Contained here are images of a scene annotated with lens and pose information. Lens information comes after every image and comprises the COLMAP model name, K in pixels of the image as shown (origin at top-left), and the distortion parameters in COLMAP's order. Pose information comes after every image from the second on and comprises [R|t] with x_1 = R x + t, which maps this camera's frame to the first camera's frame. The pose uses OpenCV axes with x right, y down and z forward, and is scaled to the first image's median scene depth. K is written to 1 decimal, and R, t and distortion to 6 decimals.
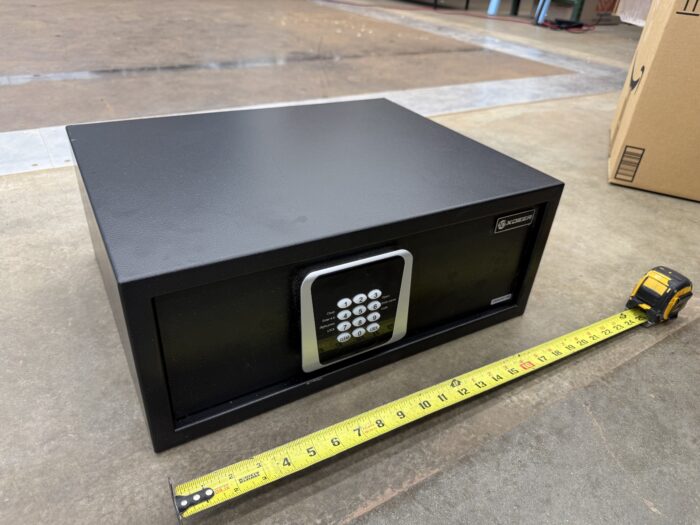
lens RADIAL K [[476.0, 0, 350.0], [0, 476.0, 262.5], [0, 0, 1]] dist [-0.019771, 0.001252]
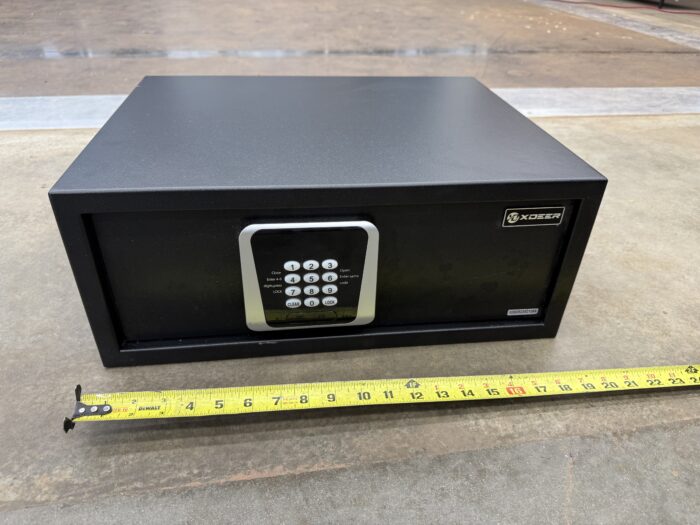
lens RADIAL K [[476.0, 0, 350.0], [0, 476.0, 262.5], [0, 0, 1]] dist [-0.019771, 0.001252]
pose [[0.929240, 0.183480, -0.320699, 0.373918], [-0.181874, 0.982690, 0.035235, 0.022655], [0.321613, 0.025585, 0.946526, 0.129396]]
